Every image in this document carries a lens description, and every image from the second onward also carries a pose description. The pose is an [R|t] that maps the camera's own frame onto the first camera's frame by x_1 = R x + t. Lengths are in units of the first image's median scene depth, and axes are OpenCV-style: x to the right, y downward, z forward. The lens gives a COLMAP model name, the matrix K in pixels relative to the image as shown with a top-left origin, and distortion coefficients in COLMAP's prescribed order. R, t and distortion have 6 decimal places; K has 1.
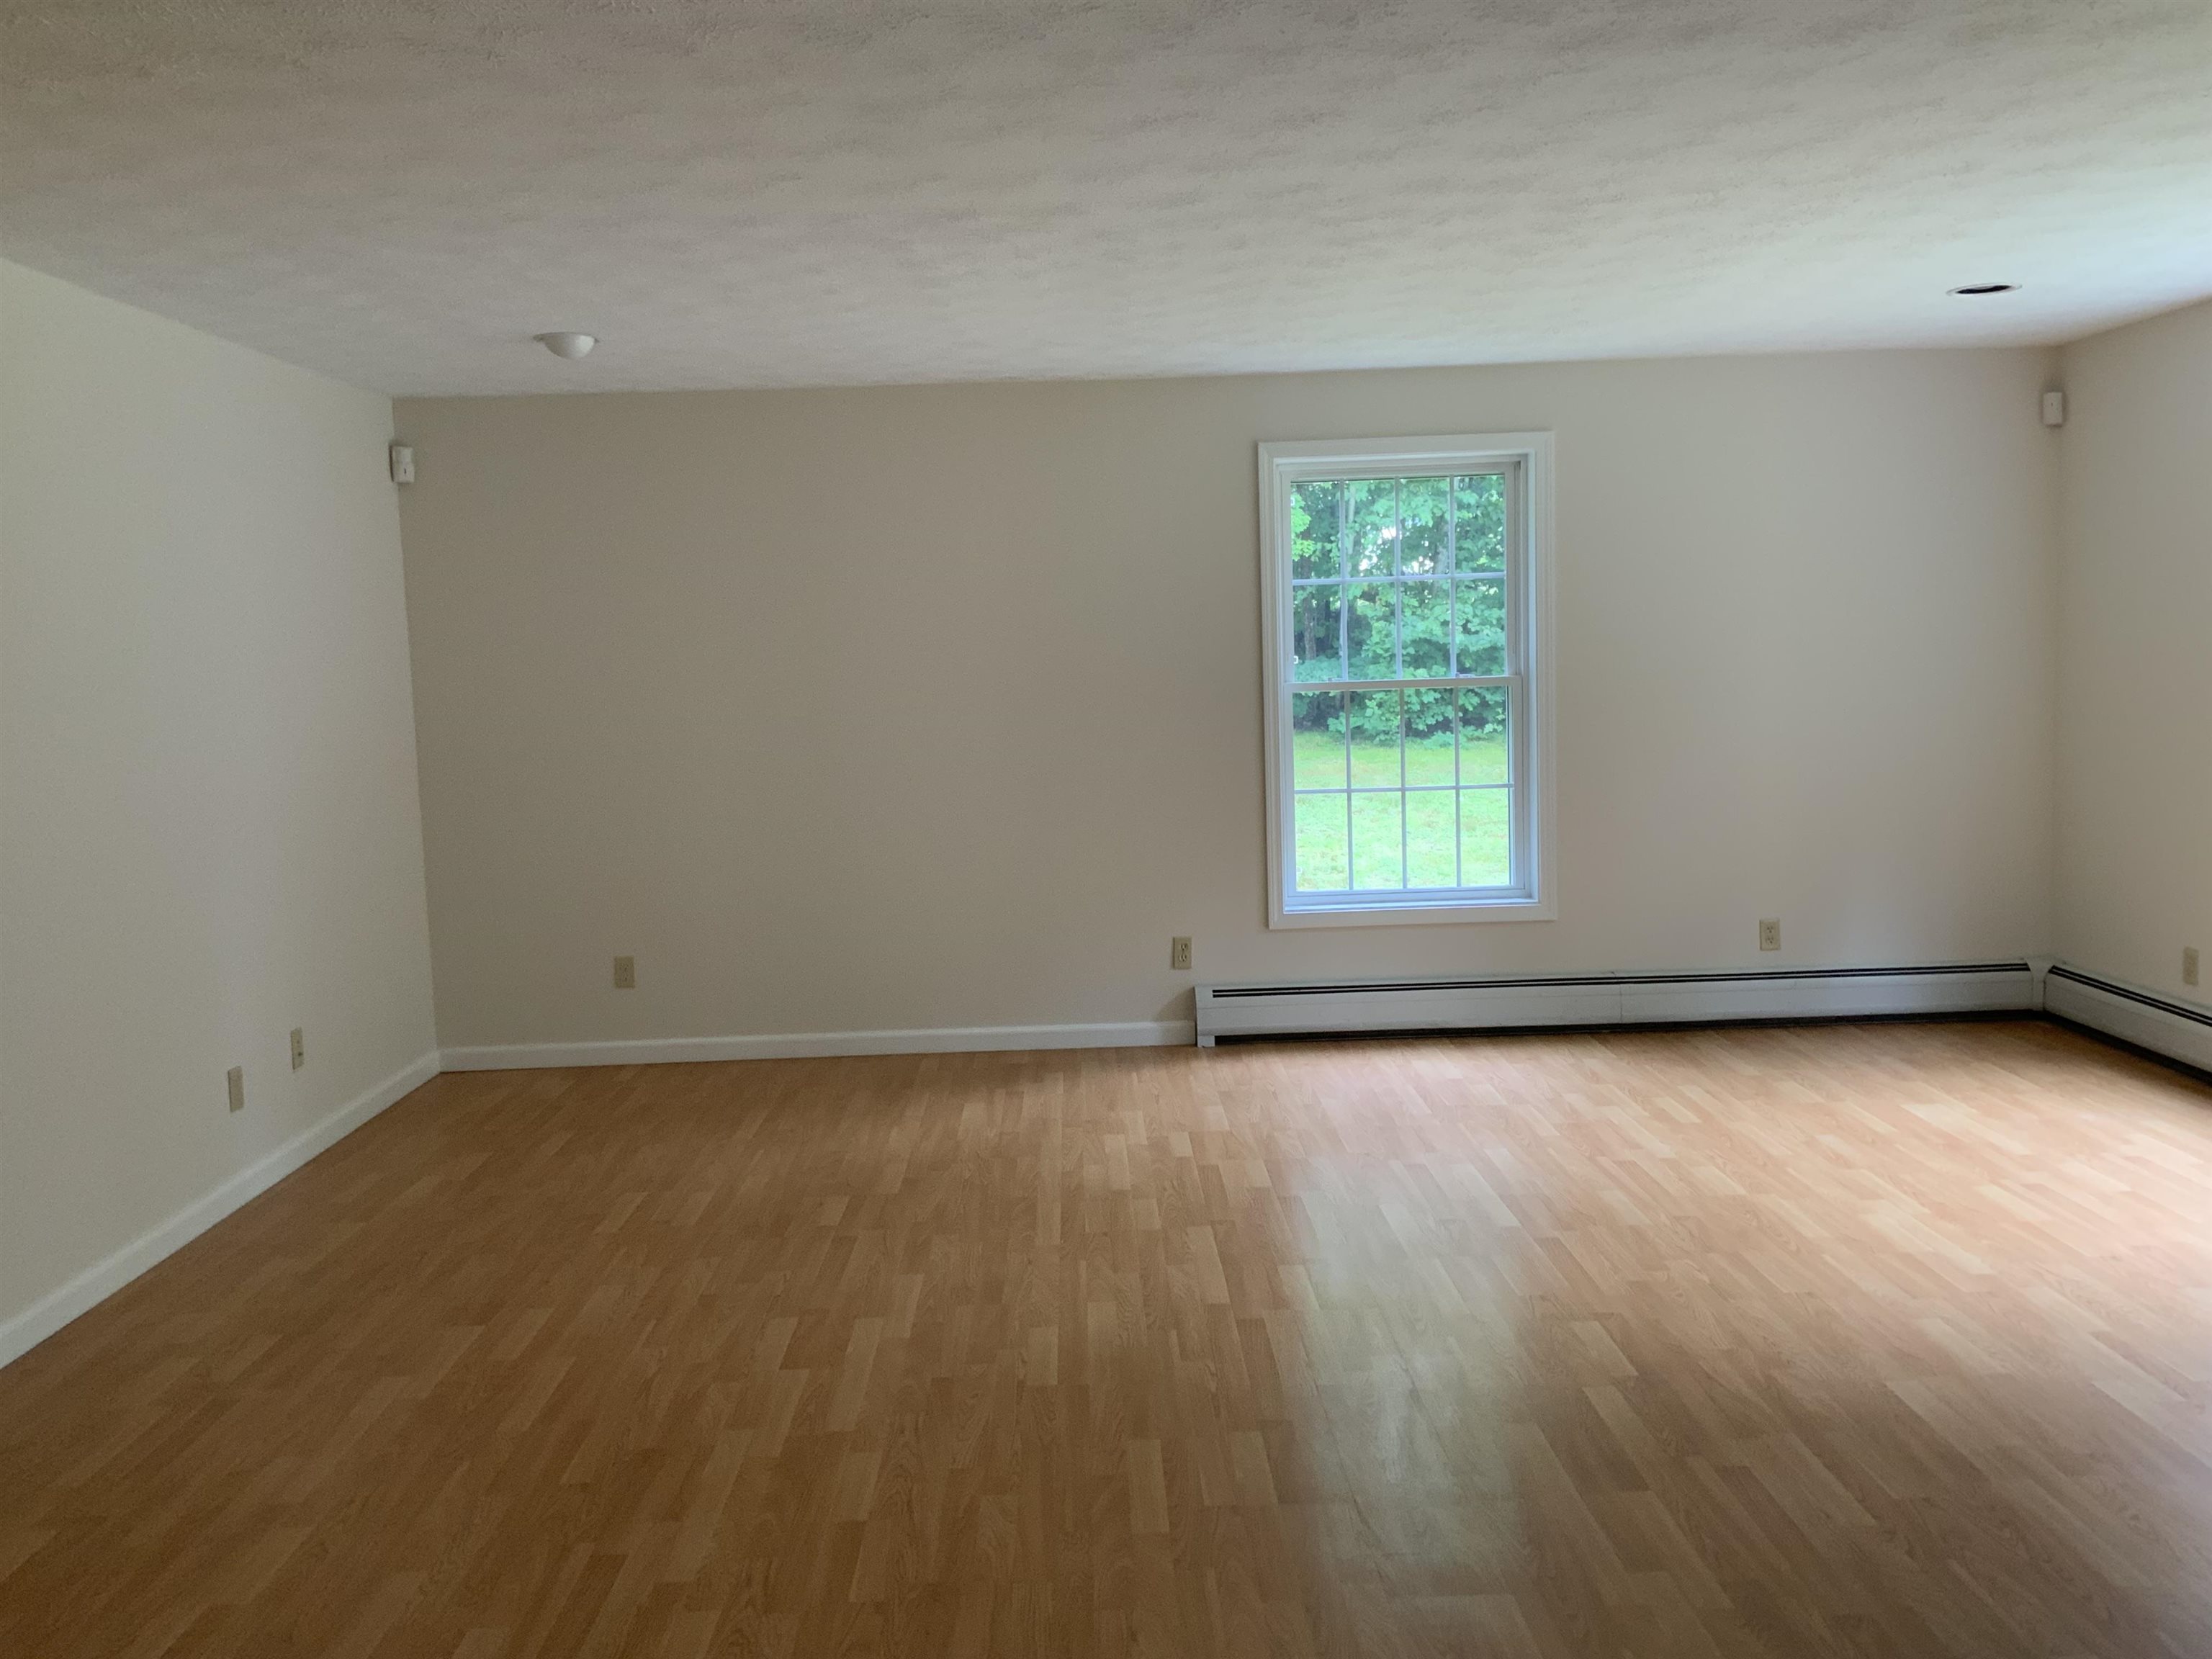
lens RADIAL K [[1866.3, 0, 1106.0], [0, 1866.3, 829.5], [0, 0, 1]] dist [0.057228, -0.001618]
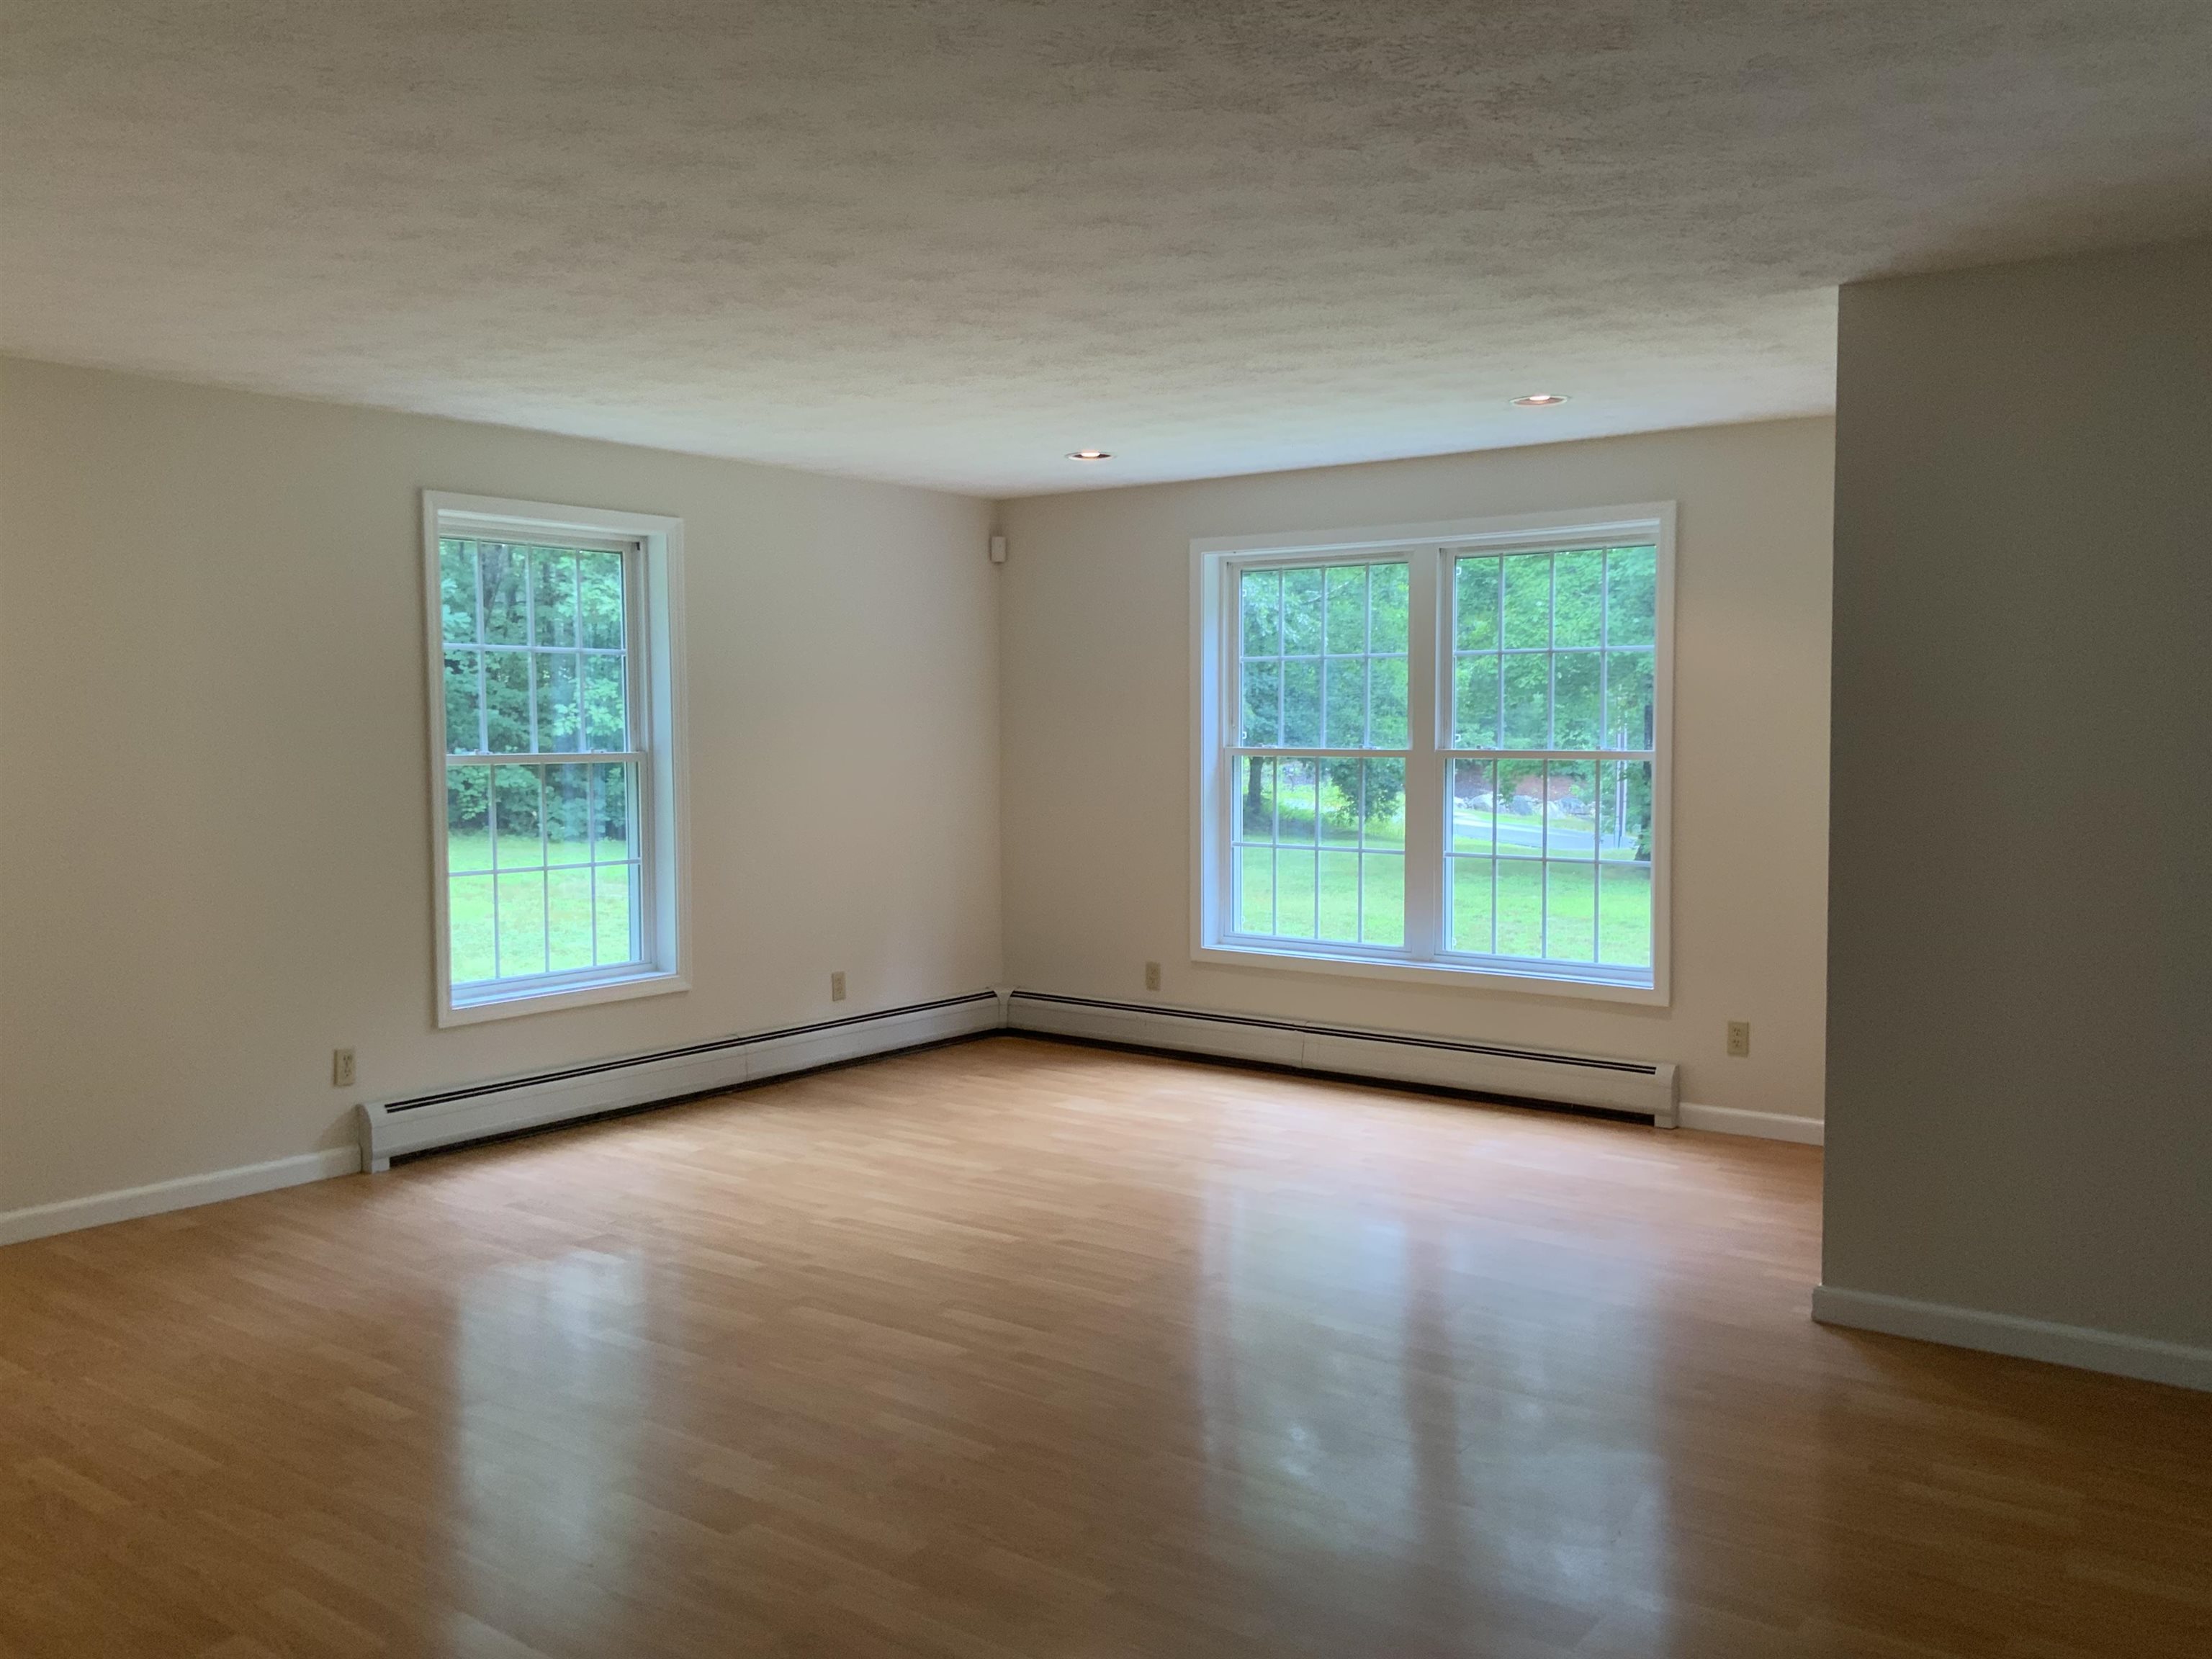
lens RADIAL K [[1866.3, 0, 1106.0], [0, 1866.3, 829.5], [0, 0, 1]] dist [0.057228, -0.001618]
pose [[0.618509, -0.015490, 0.785625, -0.423159], [0.063737, 0.997500, -0.030511, 0.006153], [-0.783189, 0.068944, 0.617950, 0.185015]]
